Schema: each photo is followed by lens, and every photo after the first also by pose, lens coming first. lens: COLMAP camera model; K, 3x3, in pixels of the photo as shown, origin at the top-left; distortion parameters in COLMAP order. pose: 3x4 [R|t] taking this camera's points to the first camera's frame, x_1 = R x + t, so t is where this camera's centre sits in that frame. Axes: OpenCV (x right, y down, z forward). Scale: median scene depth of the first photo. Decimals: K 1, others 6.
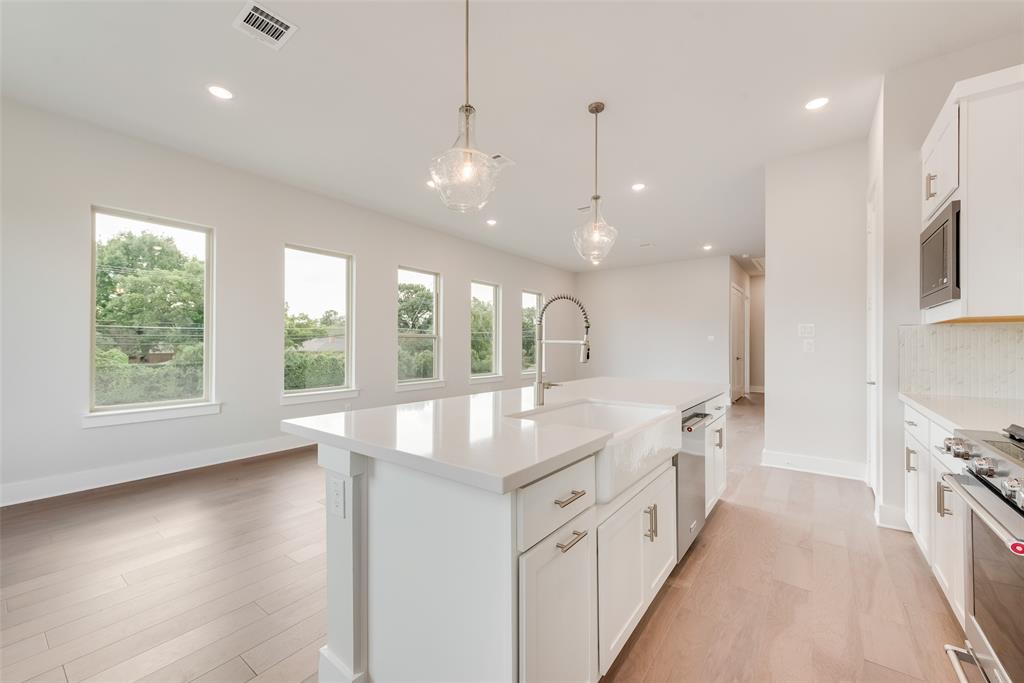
lens RADIAL K [[403.2, 0, 508.5], [0, 403.2, 345.0], [0, 0, 1]] dist [0.007617, -0.001619]
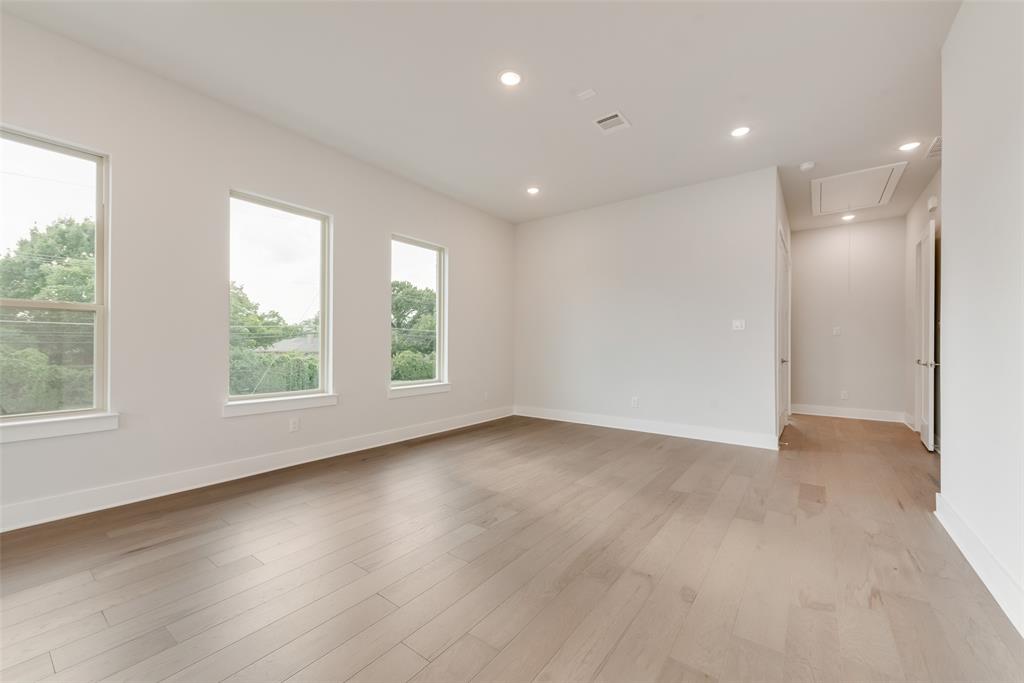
lens RADIAL K [[403.2, 0, 506.1], [0, 403.2, 345.0], [0, 0, 1]] dist [0.007617, -0.001619]
pose [[0.999967, 0.002156, -0.007889, 0.046206], [-0.002183, 0.999992, -0.003468, 0.003246], [0.007881, 0.003485, 0.999963, 0.110636]]
